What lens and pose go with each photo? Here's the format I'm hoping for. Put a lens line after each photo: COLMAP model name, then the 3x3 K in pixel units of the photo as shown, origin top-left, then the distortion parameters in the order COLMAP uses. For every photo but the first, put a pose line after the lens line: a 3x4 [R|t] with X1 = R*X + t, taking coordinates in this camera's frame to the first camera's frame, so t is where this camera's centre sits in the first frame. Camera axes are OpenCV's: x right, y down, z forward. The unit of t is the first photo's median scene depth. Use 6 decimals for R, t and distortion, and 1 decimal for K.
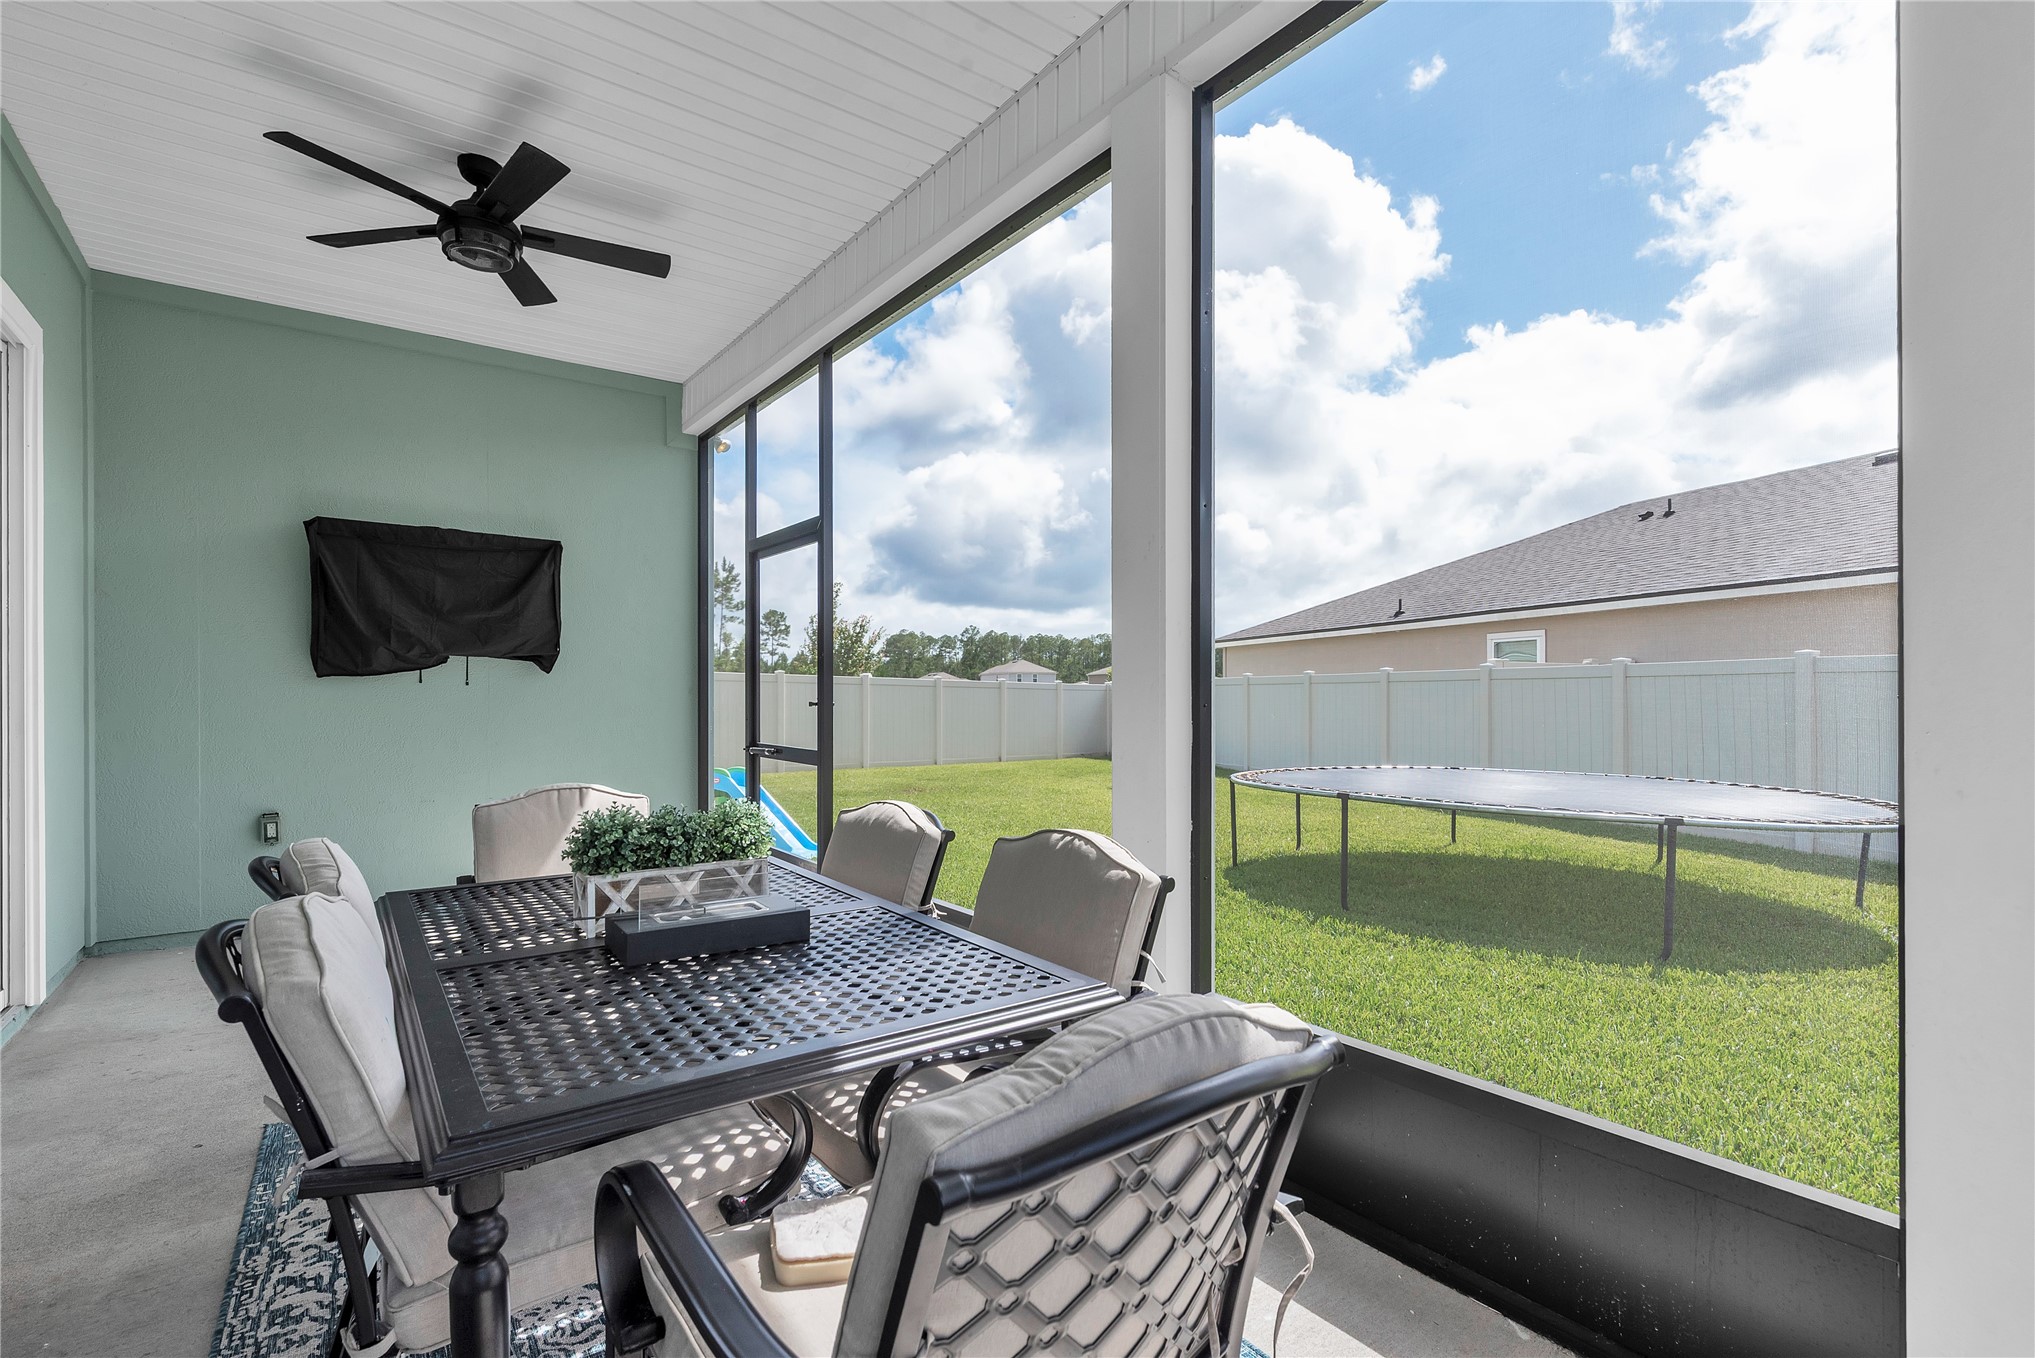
lens RADIAL K [[931.8, 0, 1017.5], [0, 931.8, 679.0], [0, 0, 1]] dist [0.001317, 0.000213]
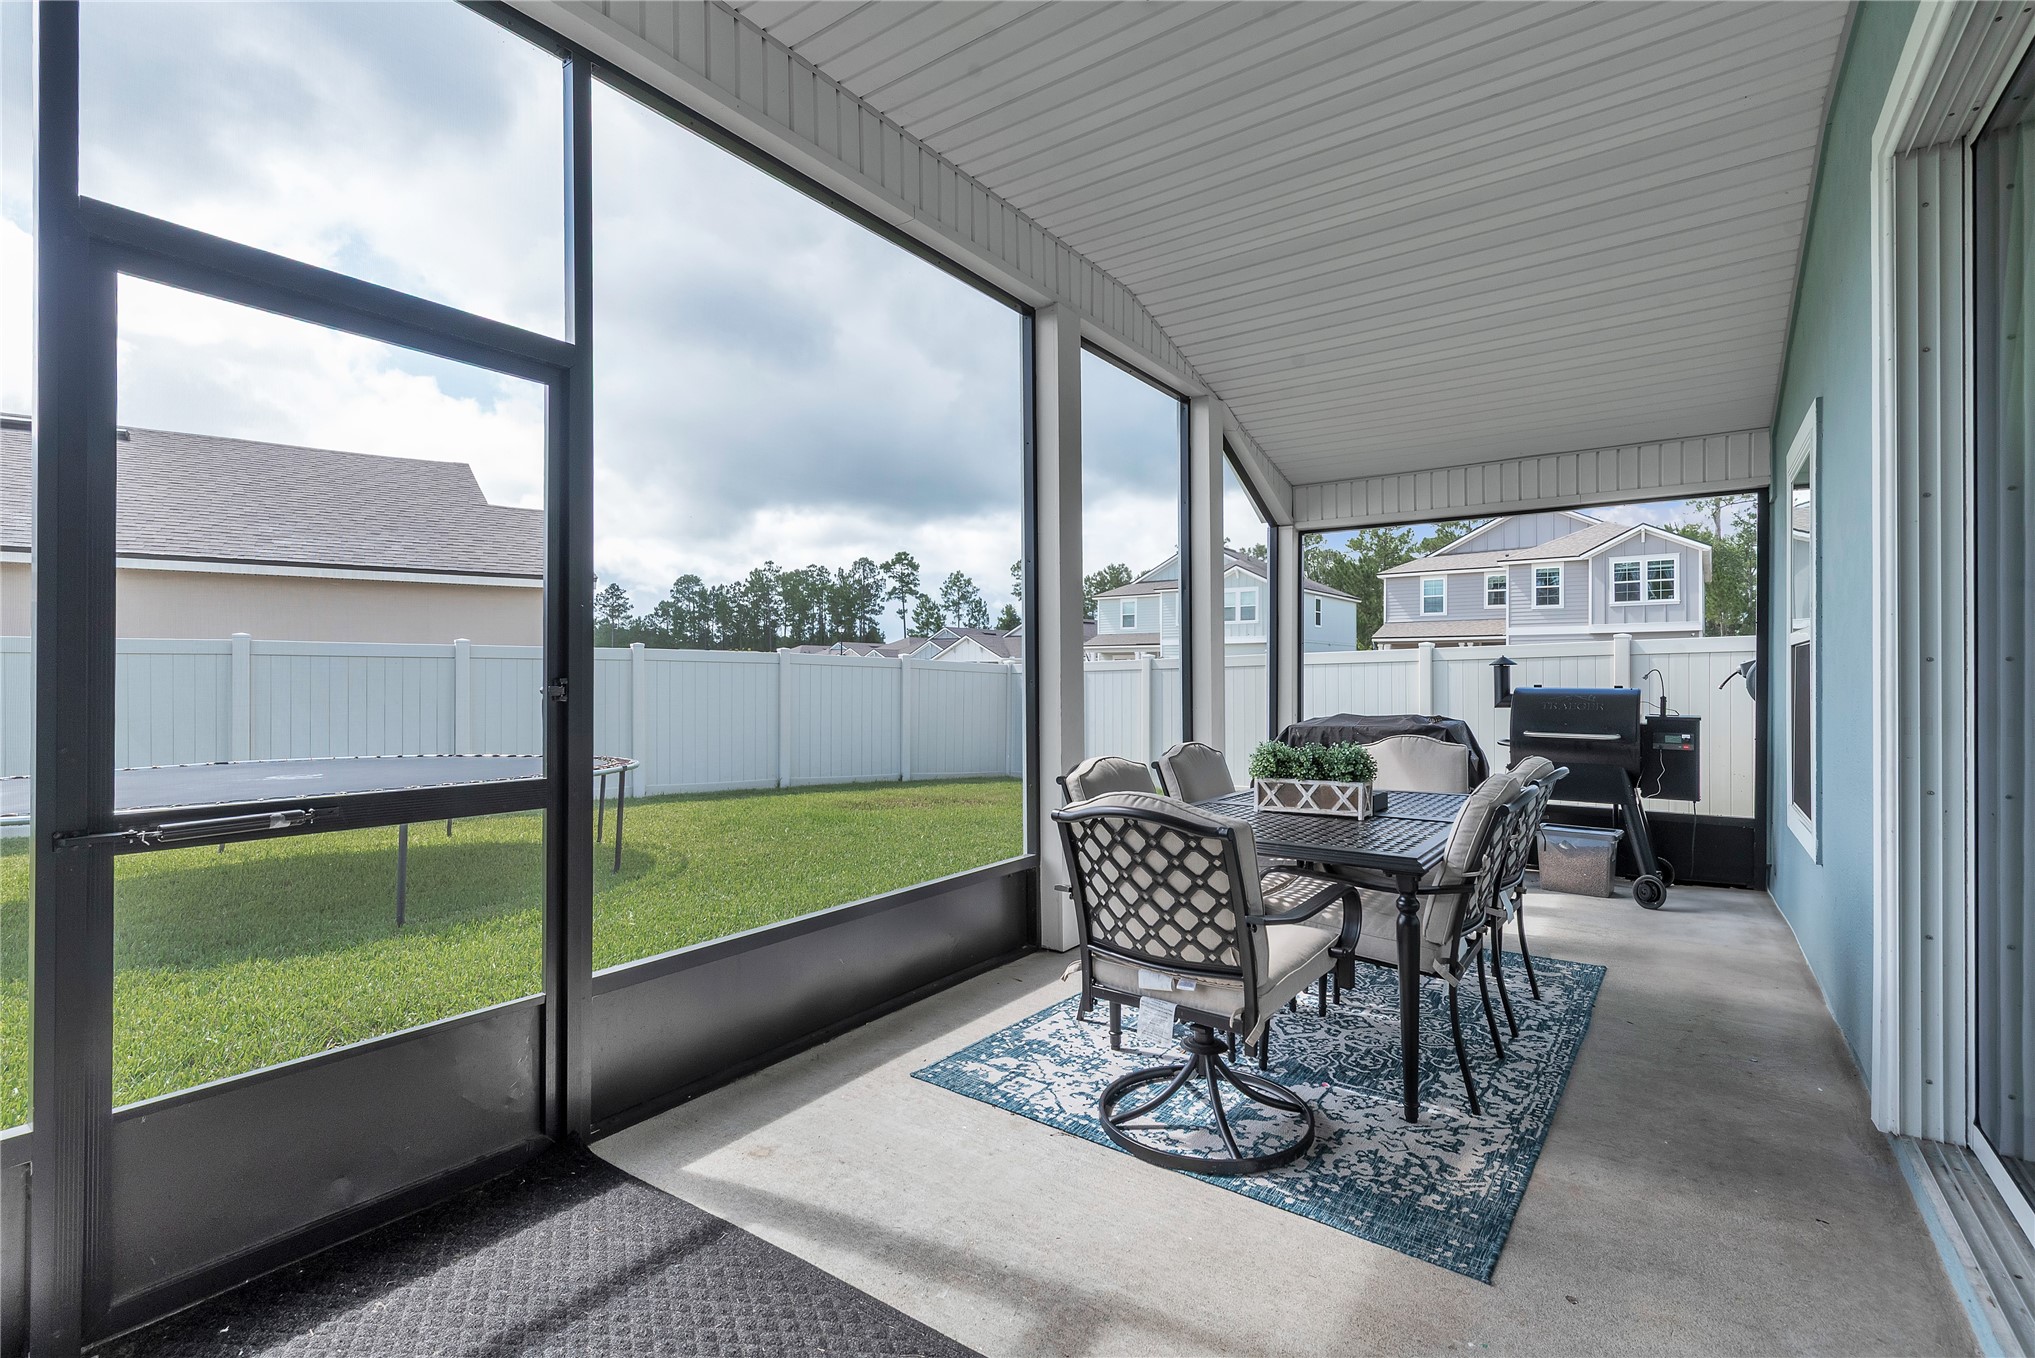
lens RADIAL K [[931.8, 0, 1017.5], [0, 931.8, 679.0], [0, 0, 1]] dist [0.001317, 0.000213]
pose [[-0.311813, 0.001252, 0.950143, -1.819581], [-0.014529, 0.999876, -0.006086, 0.044488], [-0.950032, -0.015703, -0.311756, 2.085936]]
